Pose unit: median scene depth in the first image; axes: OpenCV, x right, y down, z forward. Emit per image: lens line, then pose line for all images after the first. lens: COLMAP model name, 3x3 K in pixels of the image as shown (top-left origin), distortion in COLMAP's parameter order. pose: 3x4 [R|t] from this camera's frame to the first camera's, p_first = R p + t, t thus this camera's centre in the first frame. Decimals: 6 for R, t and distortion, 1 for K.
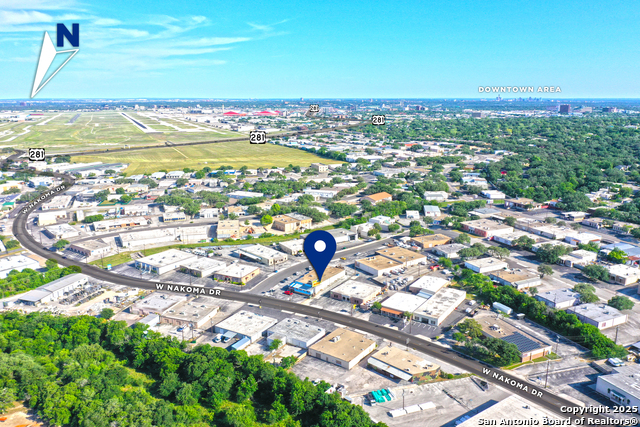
lens RADIAL K [[493.1, 0, 320.9], [0, 493.1, 225.2], [0, 0, 1]] dist [-0.004164, 0.000782]
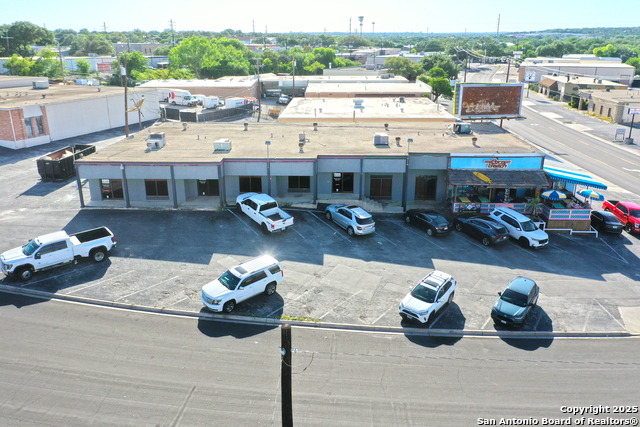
lens RADIAL K [[497.3, 0, 317.0], [0, 497.3, 212.6], [0, 0, 1]] dist [-0.003372, 0.001192]
pose [[-0.535775, -0.272357, 0.799229, -0.130621], [0.216757, 0.870464, 0.441938, 0.059619], [-0.816065, 0.410018, -0.407337, 1.134747]]
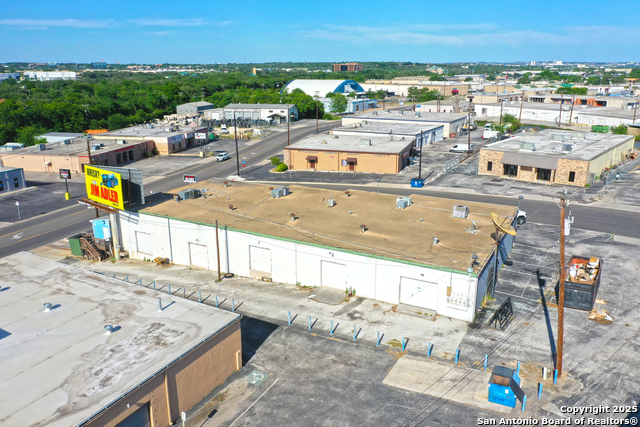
lens RADIAL K [[500.3, 0, 309.3], [0, 500.3, 212.4], [0, 0, 1]] dist [-0.008836, -0.003882]
pose [[0.079536, 0.282518, -0.955959, 0.152961], [-0.242140, 0.935750, 0.256399, 0.066103], [0.966976, 0.211083, 0.142834, 1.040381]]
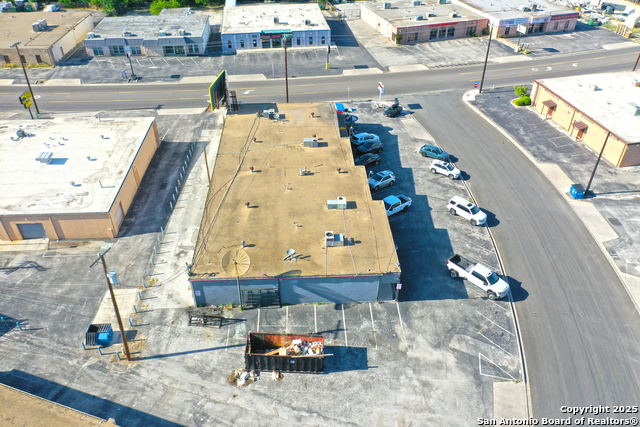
lens RADIAL K [[497.3, 0, 317.0], [0, 497.3, 212.6], [0, 0, 1]] dist [-0.003372, 0.001192]
pose [[-0.799411, 0.363007, -0.478715, 0.085638], [-0.146906, 0.654518, 0.741637, -0.025675], [0.582547, 0.663199, -0.469900, 1.171210]]
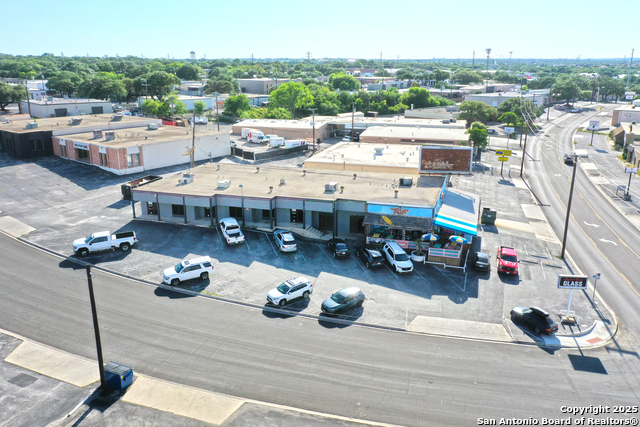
lens RADIAL K [[493.1, 0, 320.9], [0, 493.1, 225.2], [0, 0, 1]] dist [-0.004164, 0.000782]
pose [[-0.290772, -0.292622, 0.910947, -0.203187], [0.241564, 0.898788, 0.365823, 0.048827], [-0.925796, 0.326423, -0.190656, 1.100211]]
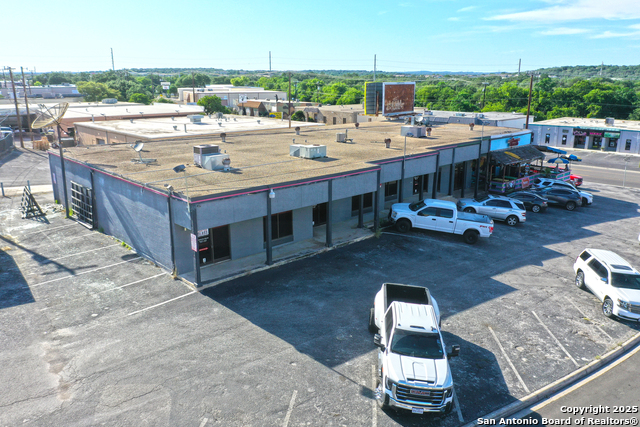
lens RADIAL K [[493.1, 0, 320.9], [0, 493.1, 225.2], [0, 0, 1]] dist [-0.004164, 0.000782]
pose [[-0.974937, -0.061559, 0.213795, -0.026392], [0.057426, 0.858766, 0.509140, 0.061948], [-0.214943, 0.508656, -0.833708, 1.178506]]
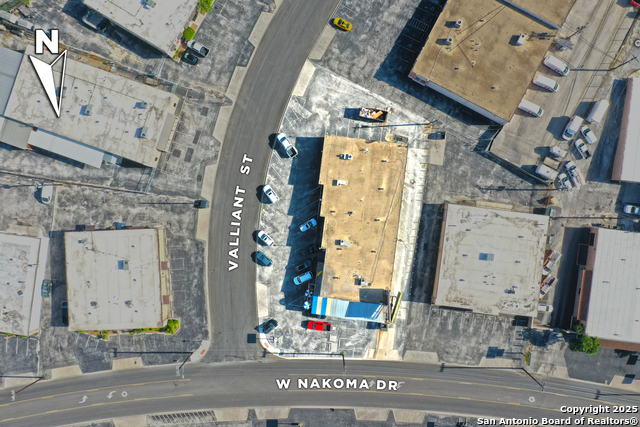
lens RADIAL K [[493.1, 0, 320.9], [0, 493.1, 225.2], [0, 0, 1]] dist [-0.004164, 0.000782]
pose [[0.887021, -0.461240, -0.021255, -0.022564], [0.129430, 0.204195, 0.970336, -0.247516], [-0.443218, -0.863459, 0.240824, 0.985845]]
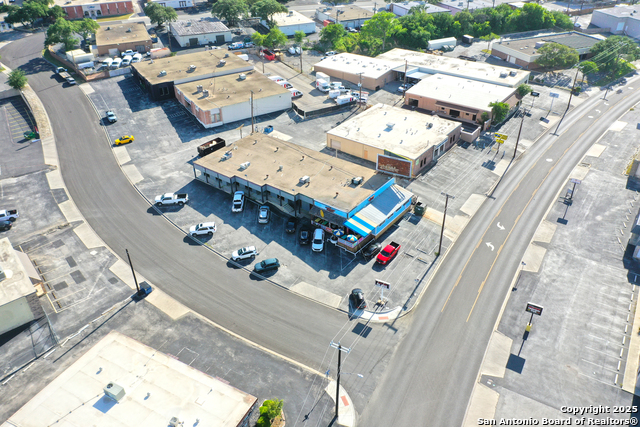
lens RADIAL K [[493.1, 0, 320.9], [0, 493.1, 225.2], [0, 0, 1]] dist [-0.004164, 0.000782]
pose [[0.051739, -0.568006, 0.821397, -0.286275], [0.264322, 0.800954, 0.537221, -0.030315], [-0.963046, 0.189318, 0.191577, 0.991385]]
